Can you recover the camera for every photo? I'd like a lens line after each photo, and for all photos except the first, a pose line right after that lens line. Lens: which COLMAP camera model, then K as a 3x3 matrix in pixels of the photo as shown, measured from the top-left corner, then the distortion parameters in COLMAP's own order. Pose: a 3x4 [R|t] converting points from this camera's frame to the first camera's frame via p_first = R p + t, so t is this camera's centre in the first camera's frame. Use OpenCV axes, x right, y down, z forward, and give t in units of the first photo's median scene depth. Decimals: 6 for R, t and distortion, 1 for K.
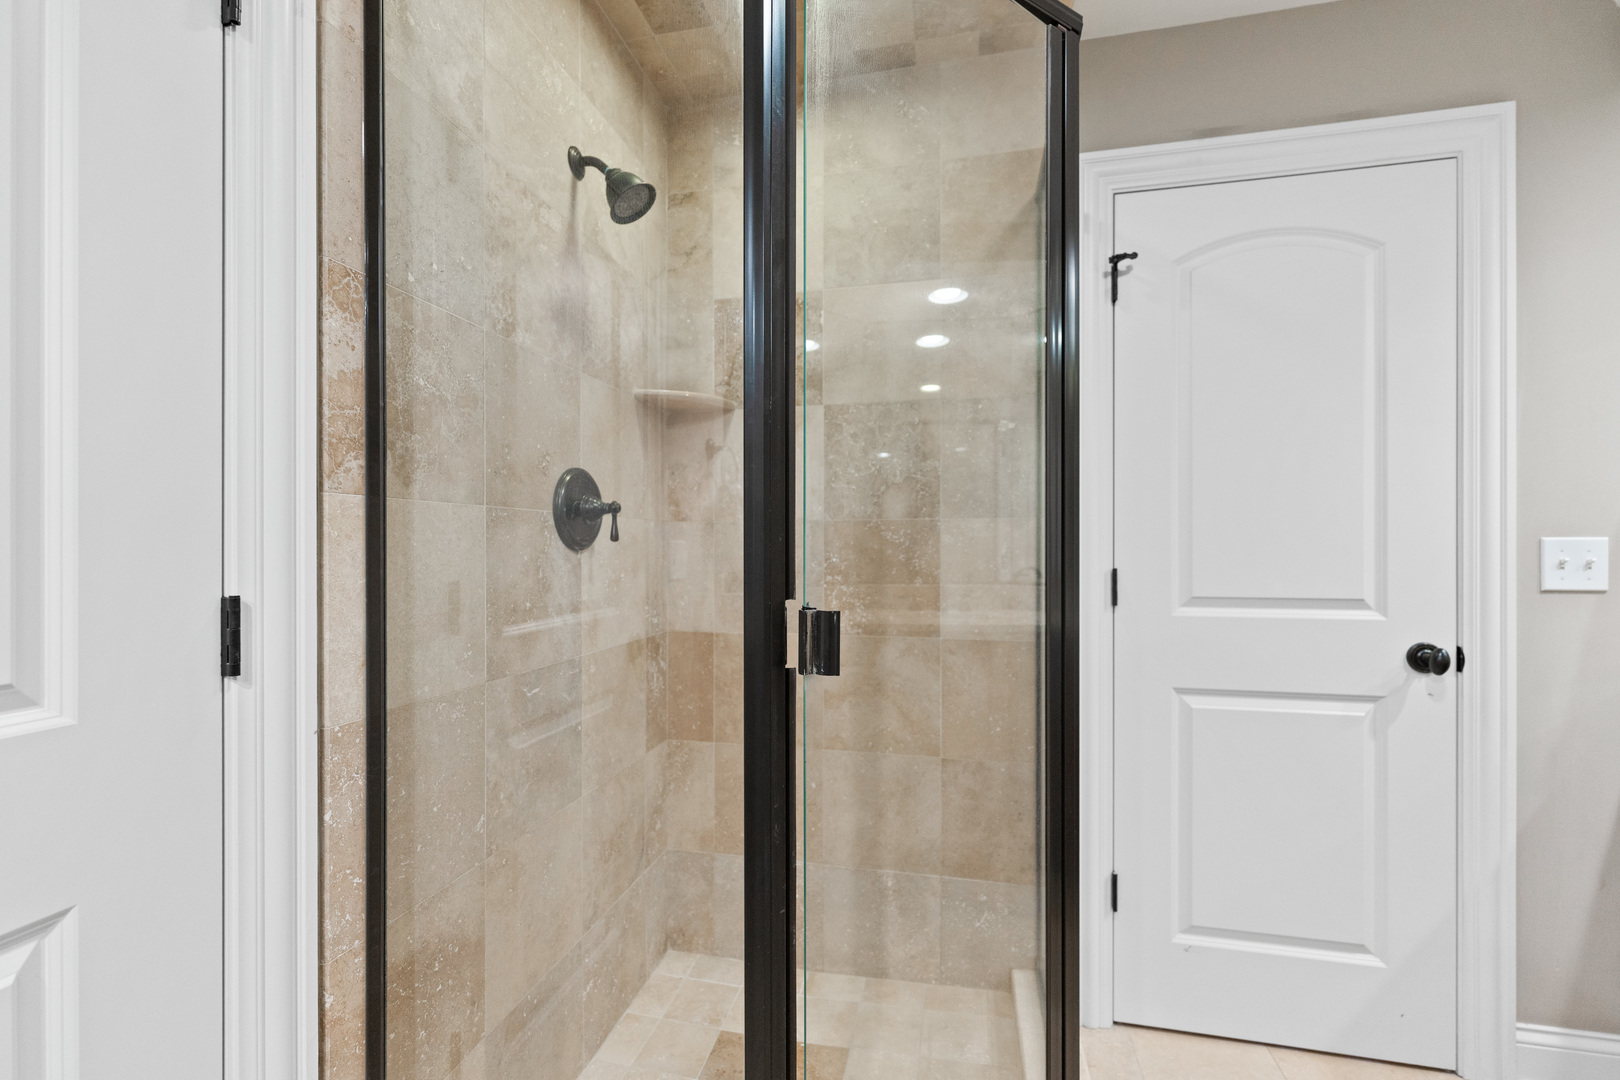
lens RADIAL K [[653.0, 0, 807.1], [0, 653.0, 540.6], [0, 0, 1]] dist [0.002105, -0.000156]
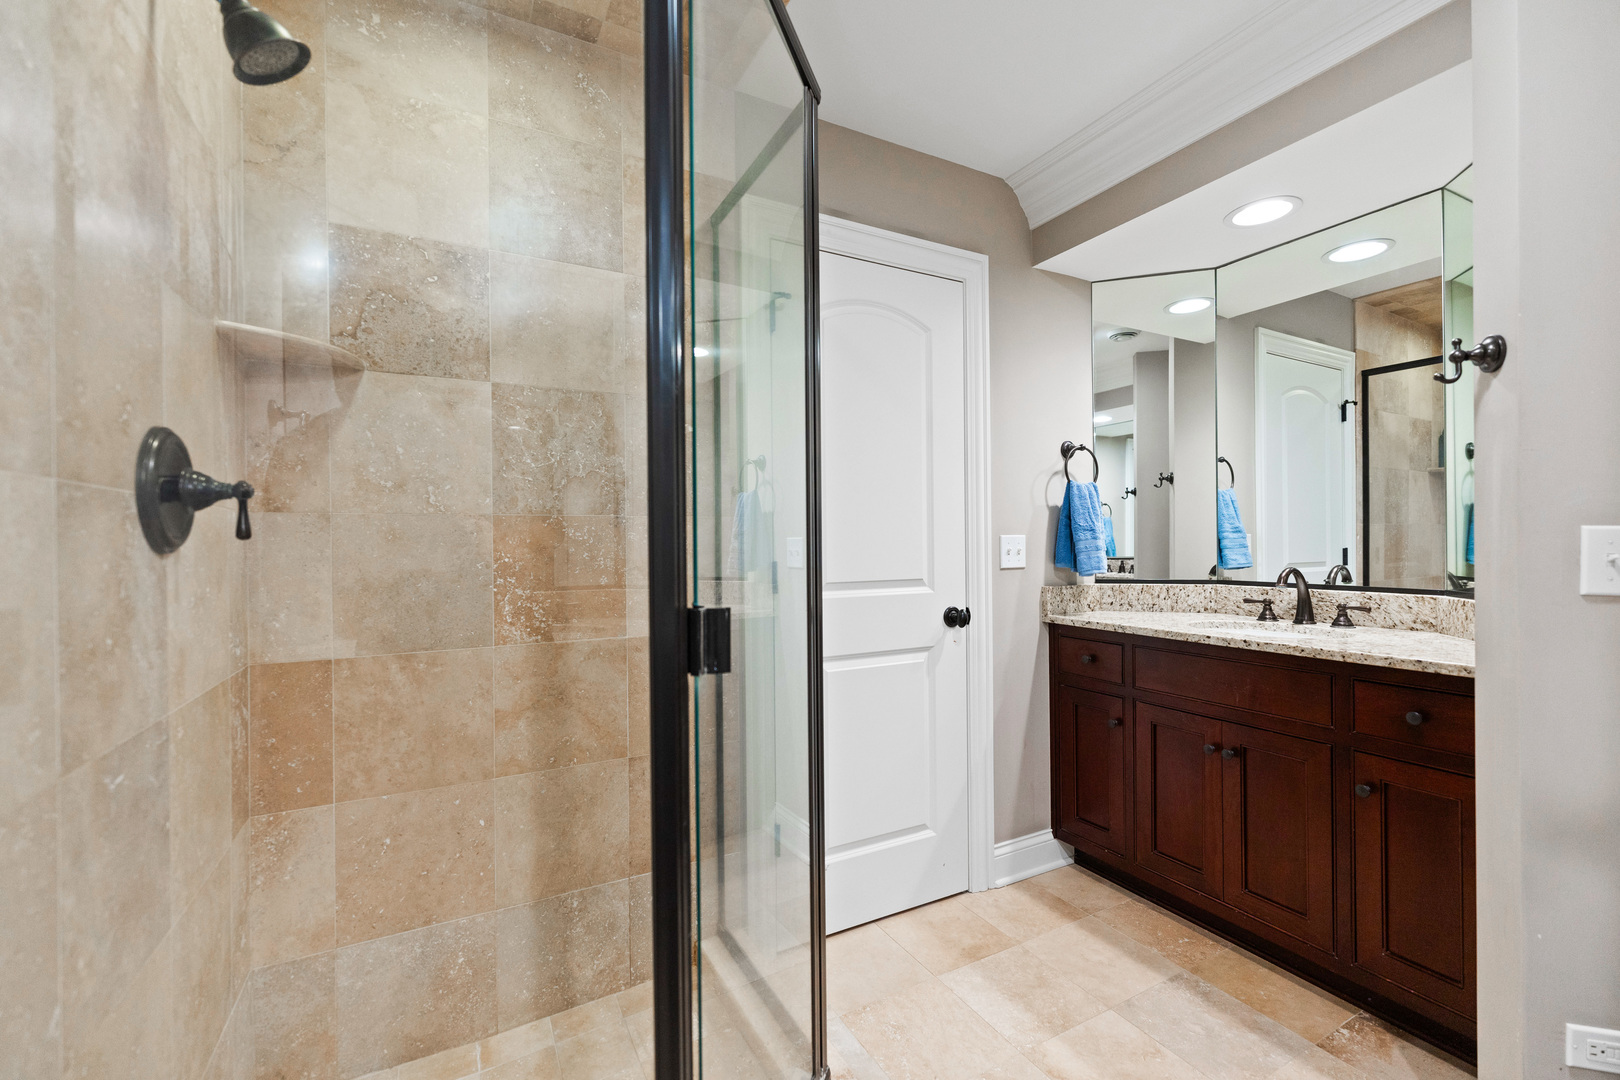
lens RADIAL K [[653.0, 0, 775.6], [0, 653.0, 537.4], [0, 0, 1]] dist [0.002105, -0.000156]
pose [[0.777507, -0.001129, 0.628873, -0.252780], [0.002692, 0.999995, -0.001532, 0.001365], [-0.628869, 0.002884, 0.777506, 0.094714]]
